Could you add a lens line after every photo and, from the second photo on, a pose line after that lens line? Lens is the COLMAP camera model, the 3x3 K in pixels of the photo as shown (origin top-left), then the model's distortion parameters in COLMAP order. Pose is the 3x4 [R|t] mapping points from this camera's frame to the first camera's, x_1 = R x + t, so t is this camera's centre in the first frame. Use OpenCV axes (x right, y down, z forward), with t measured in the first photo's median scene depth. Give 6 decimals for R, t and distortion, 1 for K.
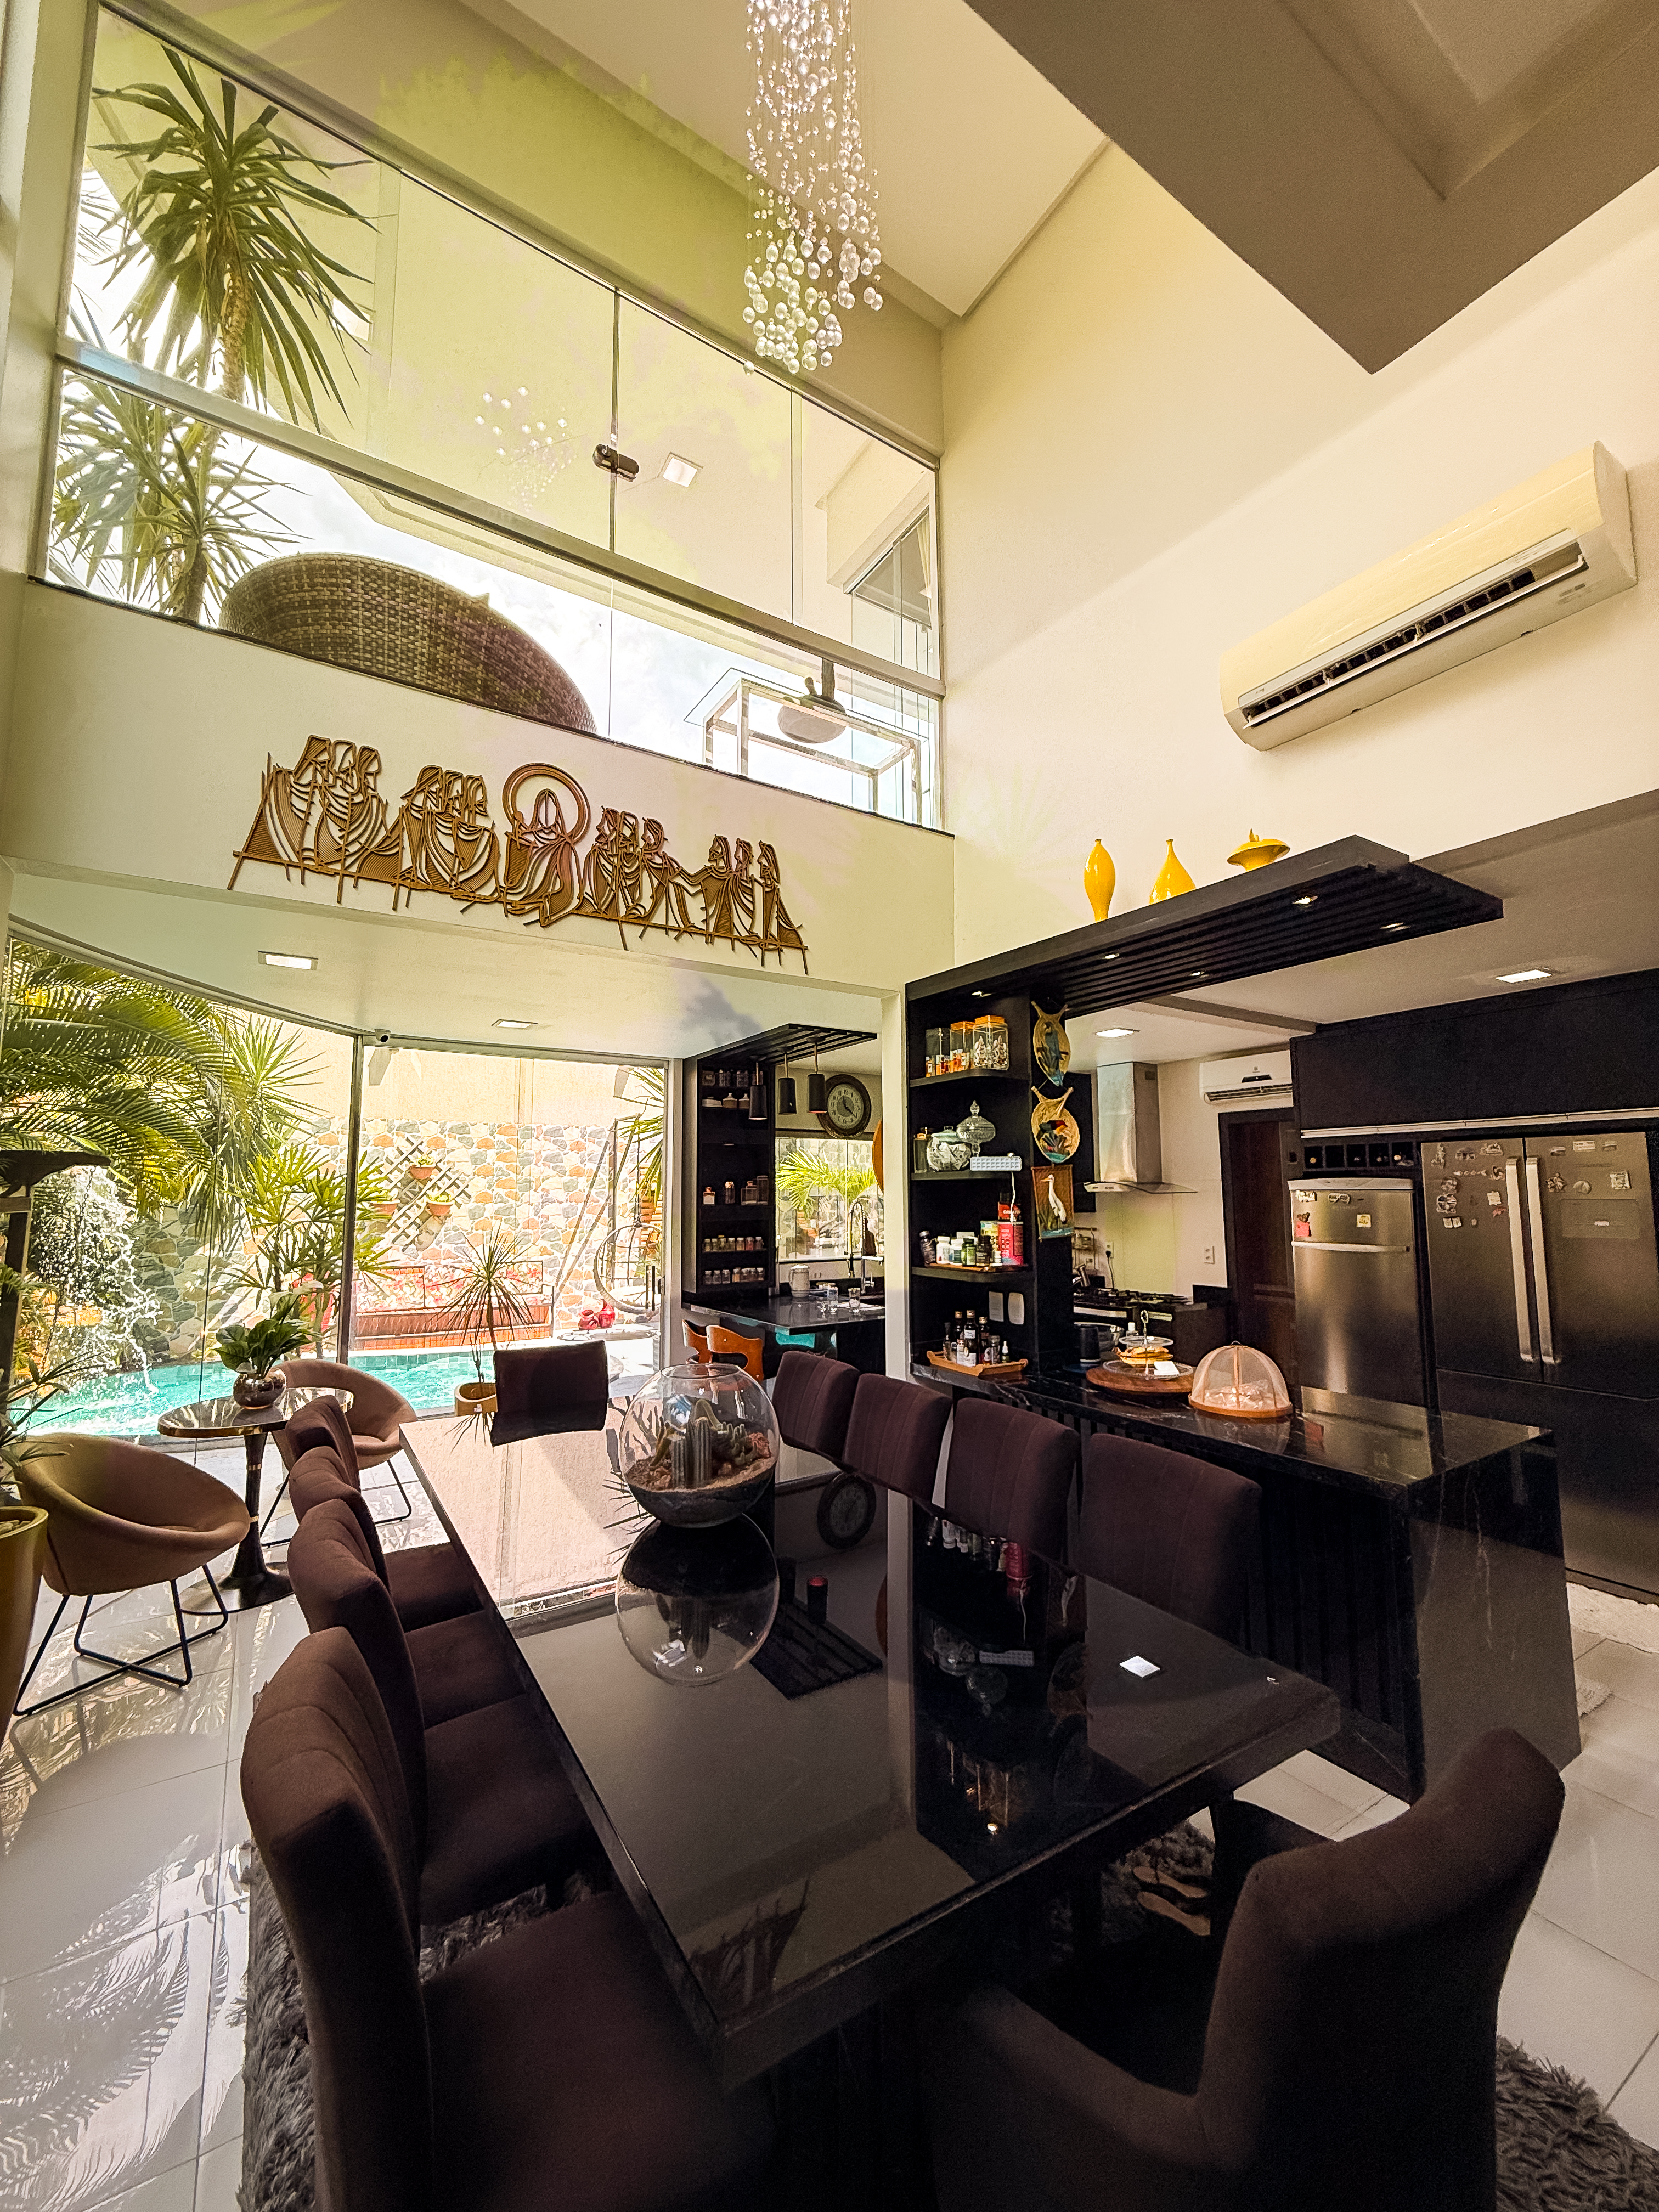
lens RADIAL K [[880.9, 0, 827.8], [0, 880.9, 1106.9], [0, 0, 1]] dist [-0.000201, -0.000024]
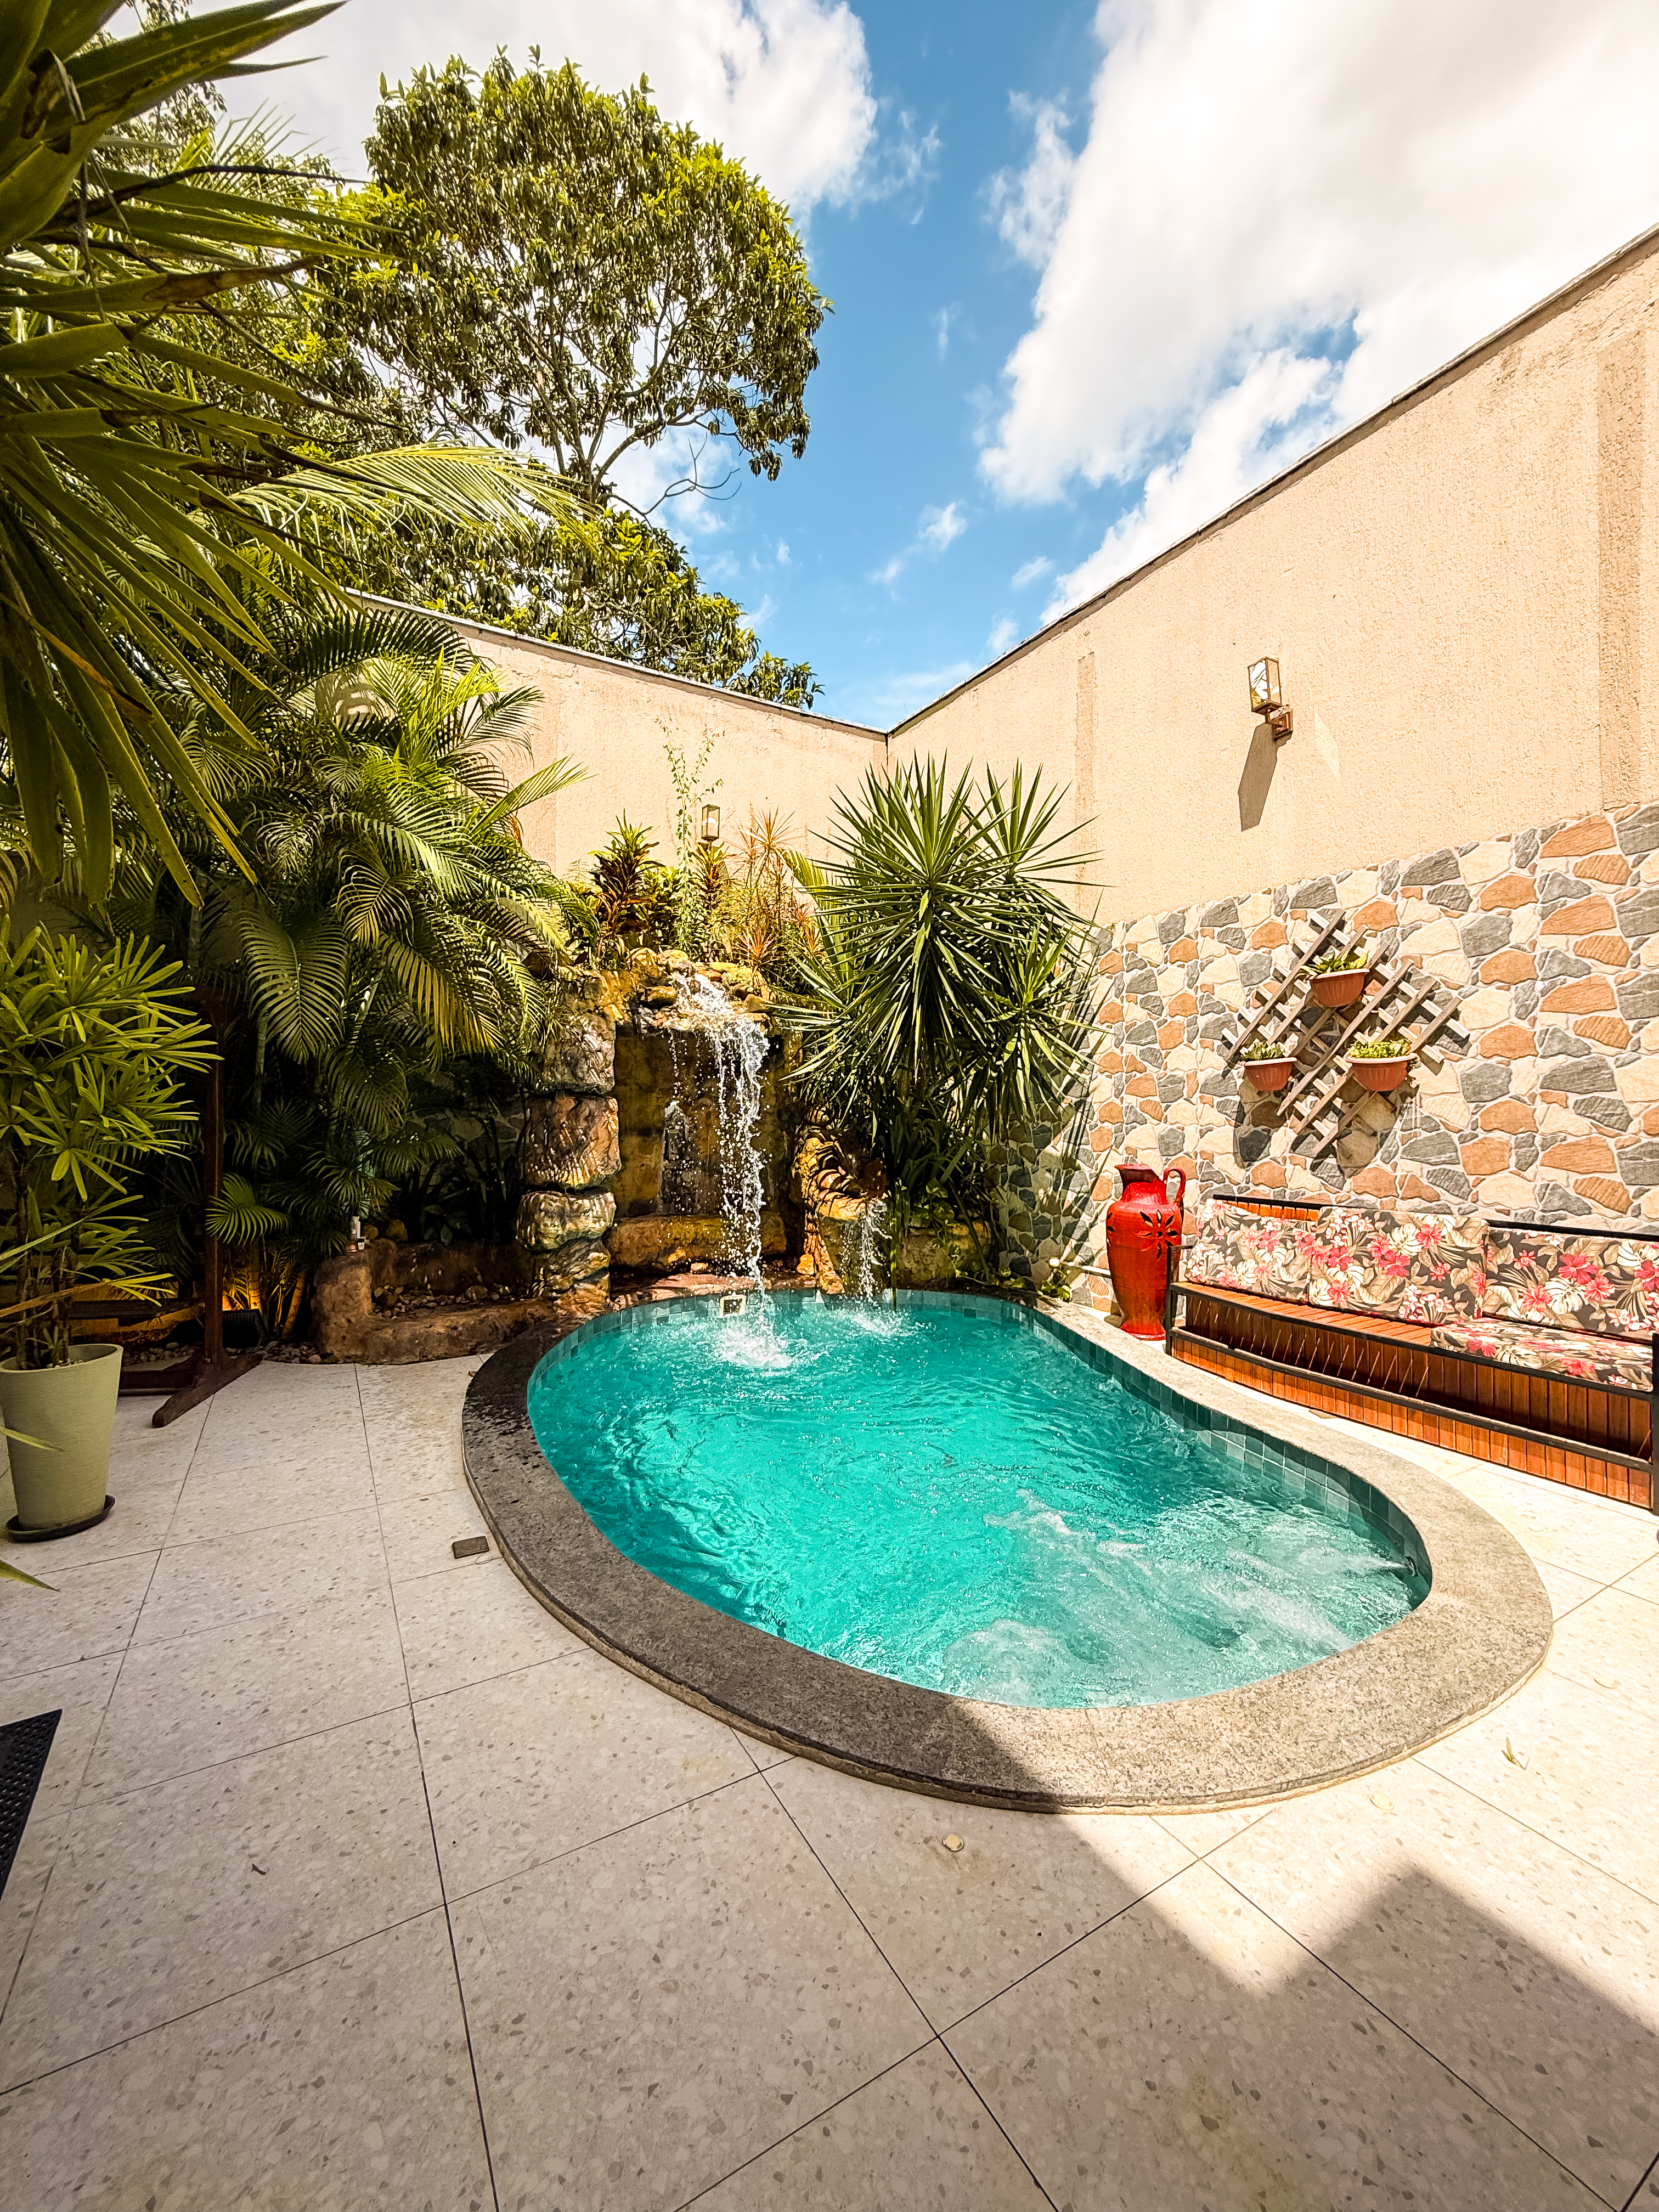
lens RADIAL K [[880.9, 0, 826.8], [0, 880.9, 1102.5], [0, 0, 1]] dist [-0.000201, -0.000024]
pose [[-0.035131, 0.002725, -0.999379, -0.020846], [0.103674, 0.994611, -0.000932, 0.101203], [0.993991, -0.103642, -0.035224, 0.749291]]
